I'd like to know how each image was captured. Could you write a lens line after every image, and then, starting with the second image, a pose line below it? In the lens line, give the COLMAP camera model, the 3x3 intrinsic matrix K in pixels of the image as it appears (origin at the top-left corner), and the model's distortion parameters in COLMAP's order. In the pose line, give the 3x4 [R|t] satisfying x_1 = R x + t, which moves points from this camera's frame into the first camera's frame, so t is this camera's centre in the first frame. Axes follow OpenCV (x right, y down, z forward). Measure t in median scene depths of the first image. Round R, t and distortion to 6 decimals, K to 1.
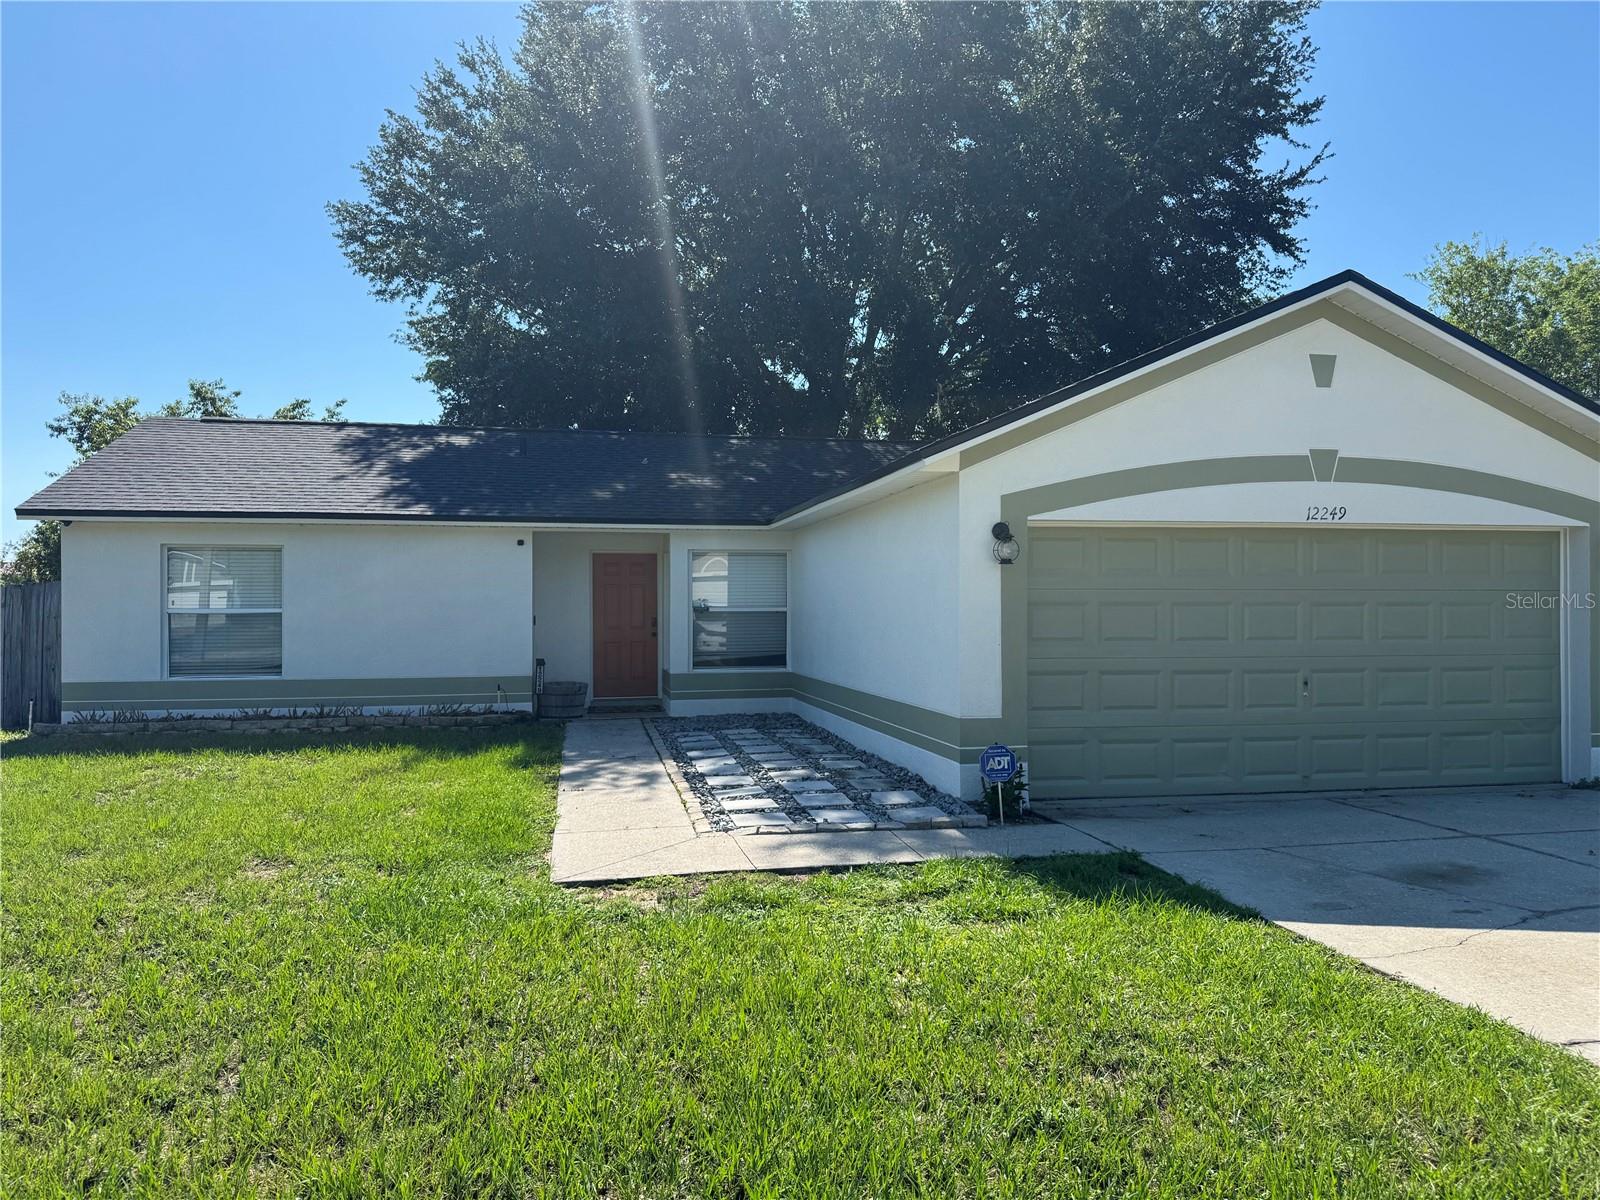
lens RADIAL K [[1153.3, 0, 840.7], [0, 1153.3, 604.5], [0, 0, 1]] dist [0.136874, -0.220743]
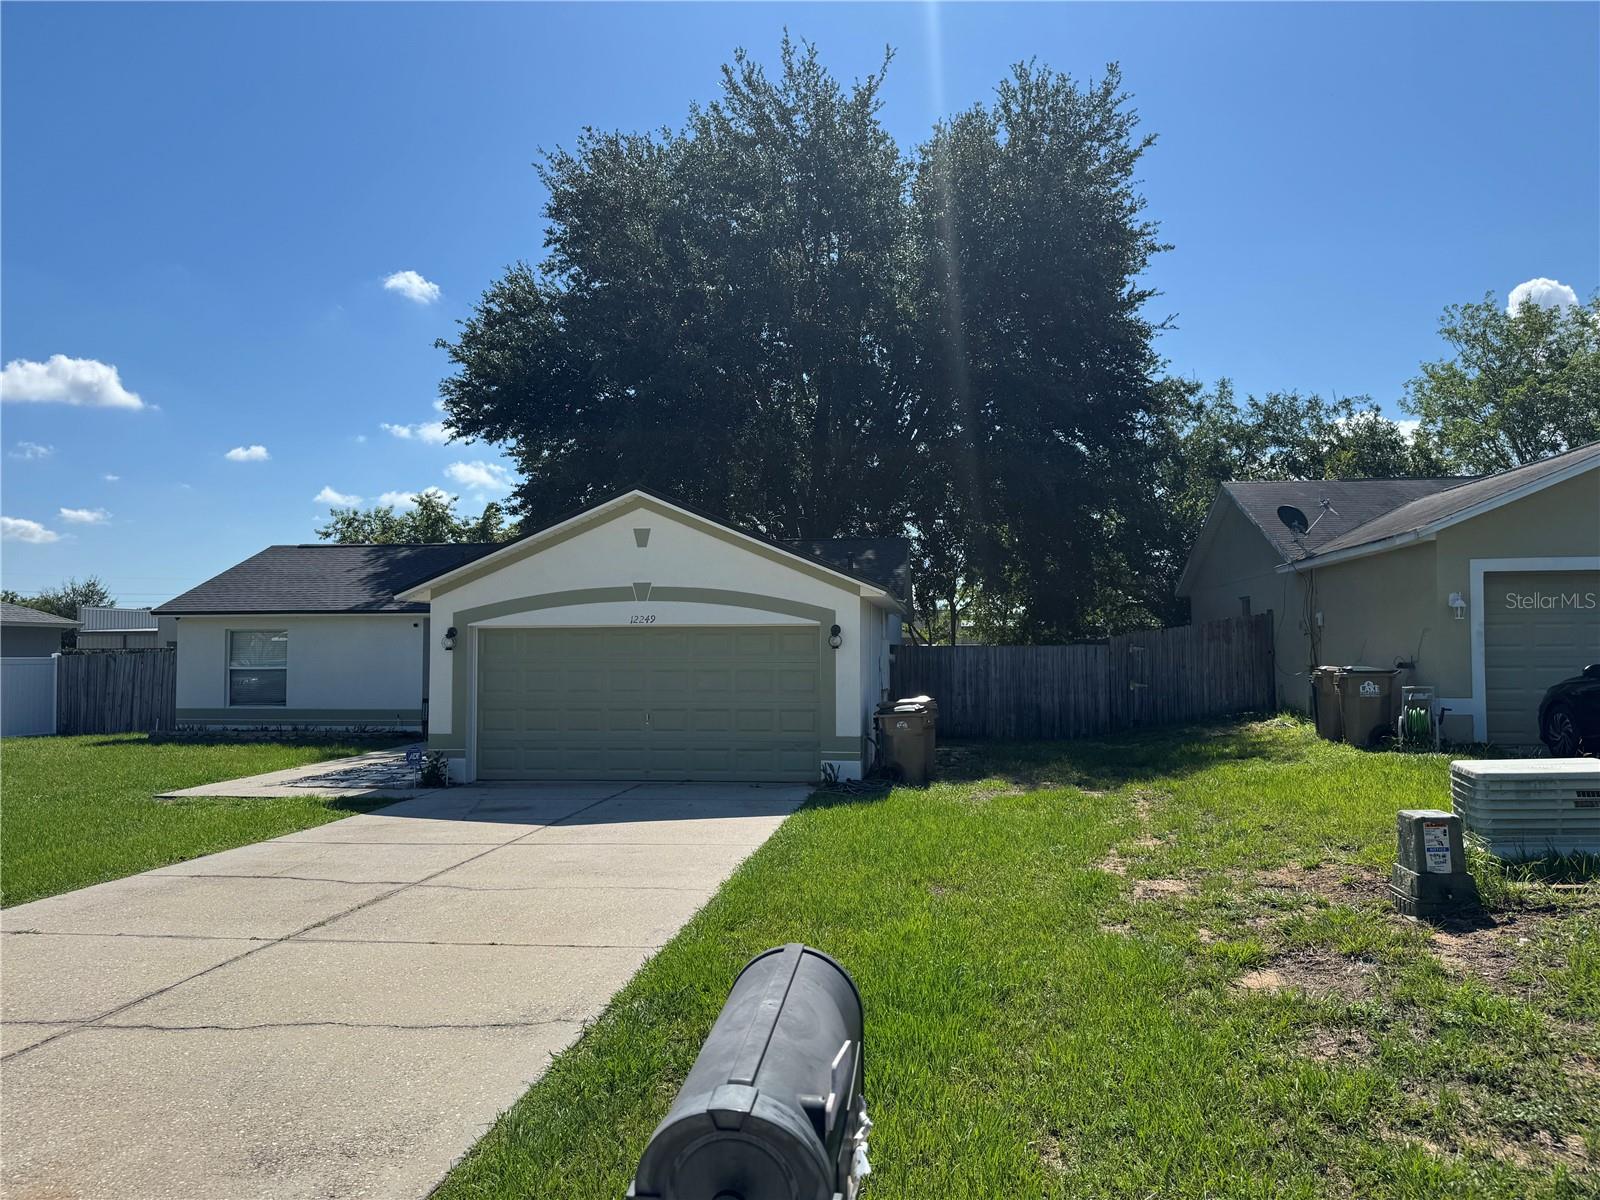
lens RADIAL K [[1148.2, 0, 830.5], [0, 1148.2, 619.6], [0, 0, 1]] dist [0.123881, -0.191574]
pose [[0.946937, -0.009135, -0.321290, 1.110625], [0.002860, 0.999796, -0.019995, -0.038483], [0.321407, 0.018015, 0.946770, -0.472833]]
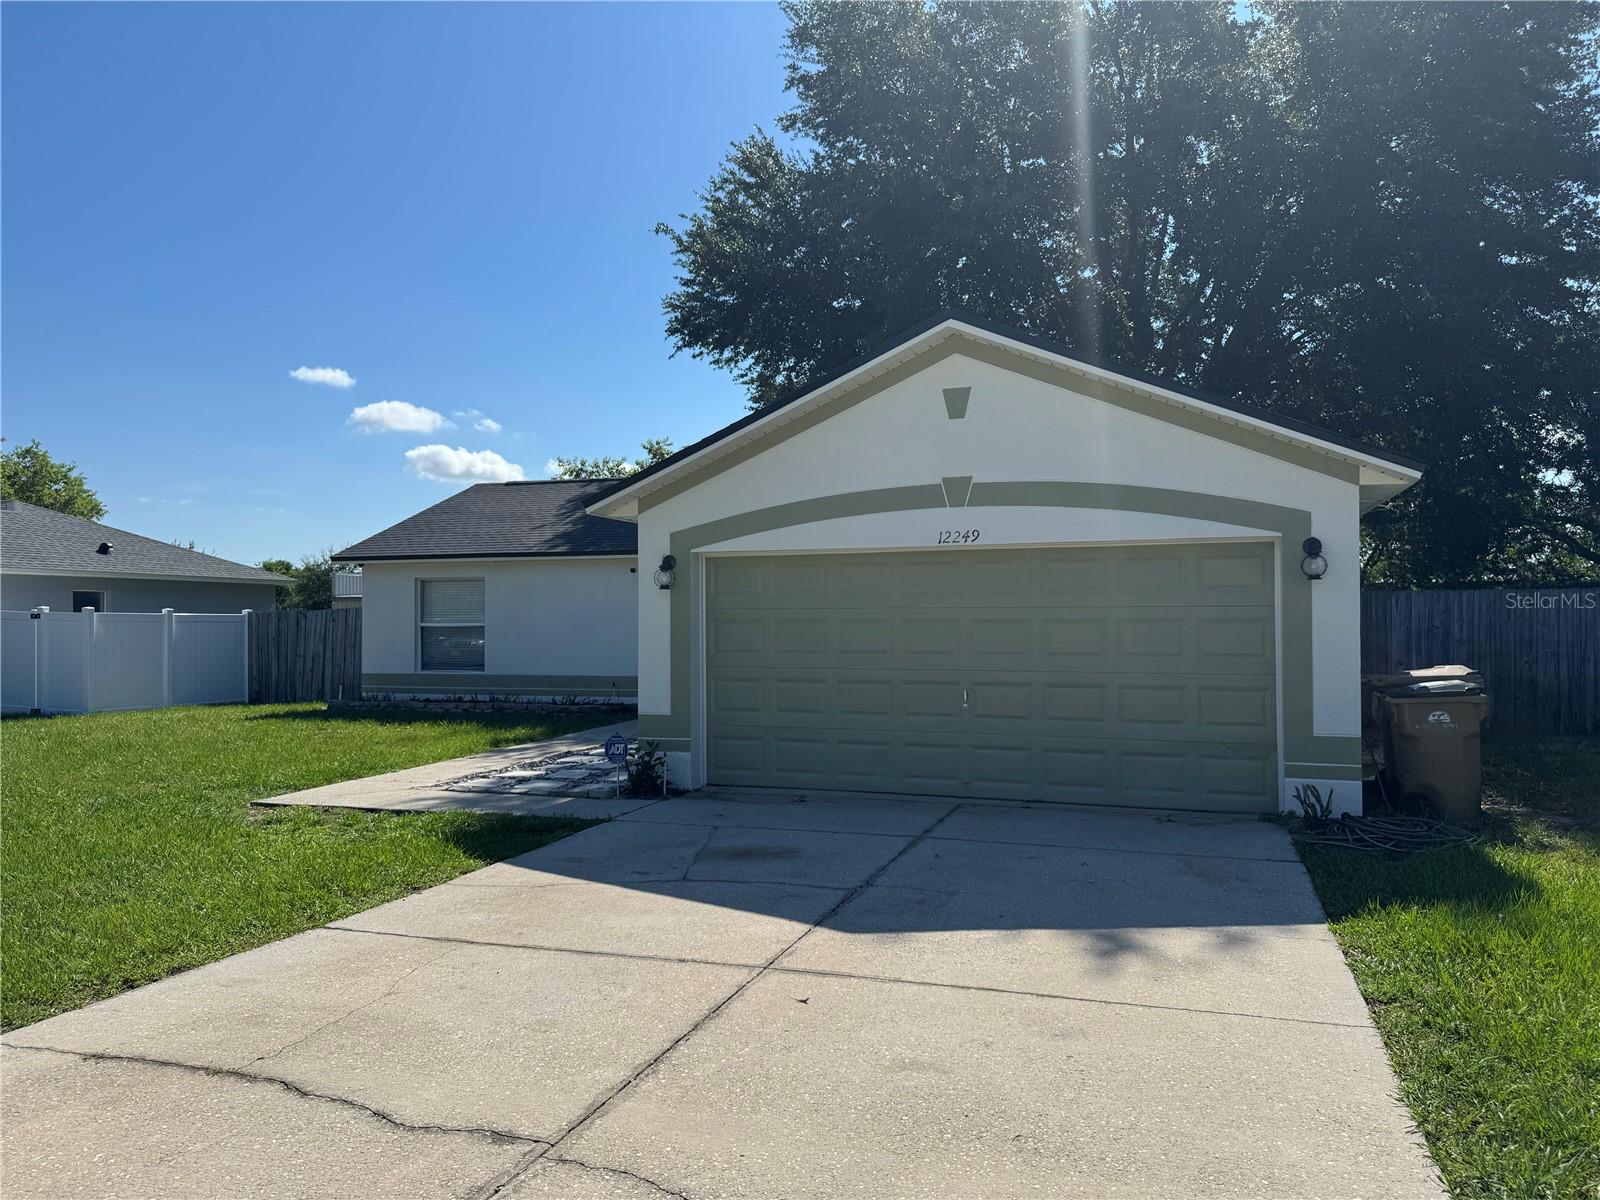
lens RADIAL K [[1148.2, 0, 830.5], [0, 1148.2, 619.6], [0, 0, 1]] dist [0.123881, -0.191574]
pose [[0.868840, -0.001715, -0.495090, 0.754948], [0.005430, 0.999967, 0.006066, -0.008374], [0.495063, -0.007959, 0.868821, 0.028462]]
